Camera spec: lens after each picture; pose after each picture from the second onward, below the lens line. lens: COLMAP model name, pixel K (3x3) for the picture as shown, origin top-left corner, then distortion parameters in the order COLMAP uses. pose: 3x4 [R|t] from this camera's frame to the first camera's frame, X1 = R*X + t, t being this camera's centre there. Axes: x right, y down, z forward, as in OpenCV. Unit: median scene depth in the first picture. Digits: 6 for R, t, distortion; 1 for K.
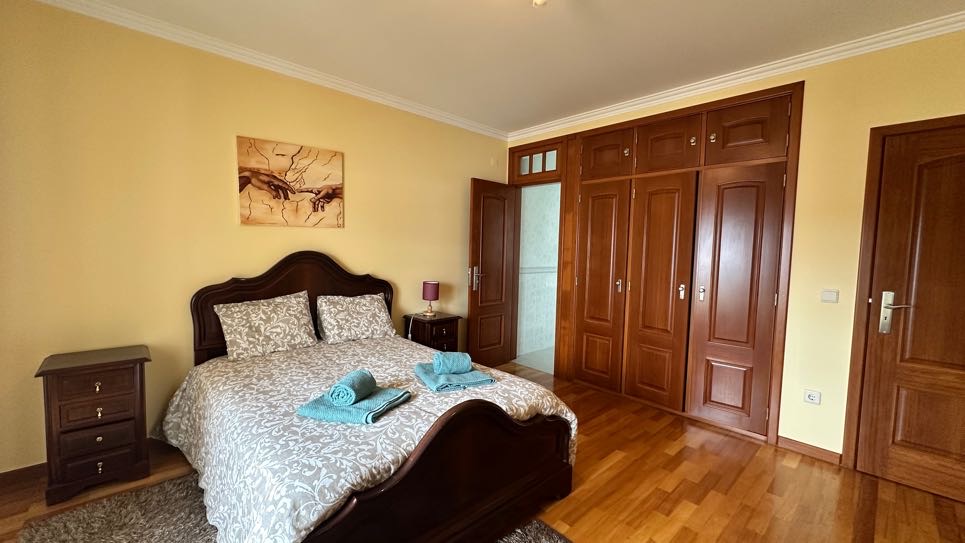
lens RADIAL K [[386.0, 0, 478.8], [0, 386.0, 275.4], [0, 0, 1]] dist [-0.004032, 0.000783]
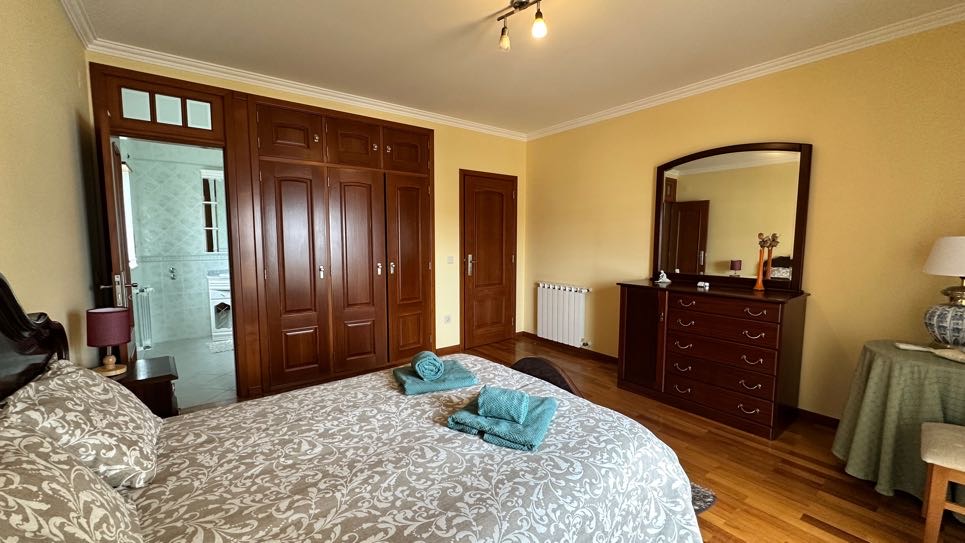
lens RADIAL K [[386.0, 0, 485.7], [0, 386.0, 273.0], [0, 0, 1]] dist [-0.004032, 0.000783]
pose [[0.086959, -0.115836, 0.989455, -0.837911], [0.071876, 0.991358, 0.109742, -0.070905], [-0.993616, 0.061575, 0.094533, 0.680306]]
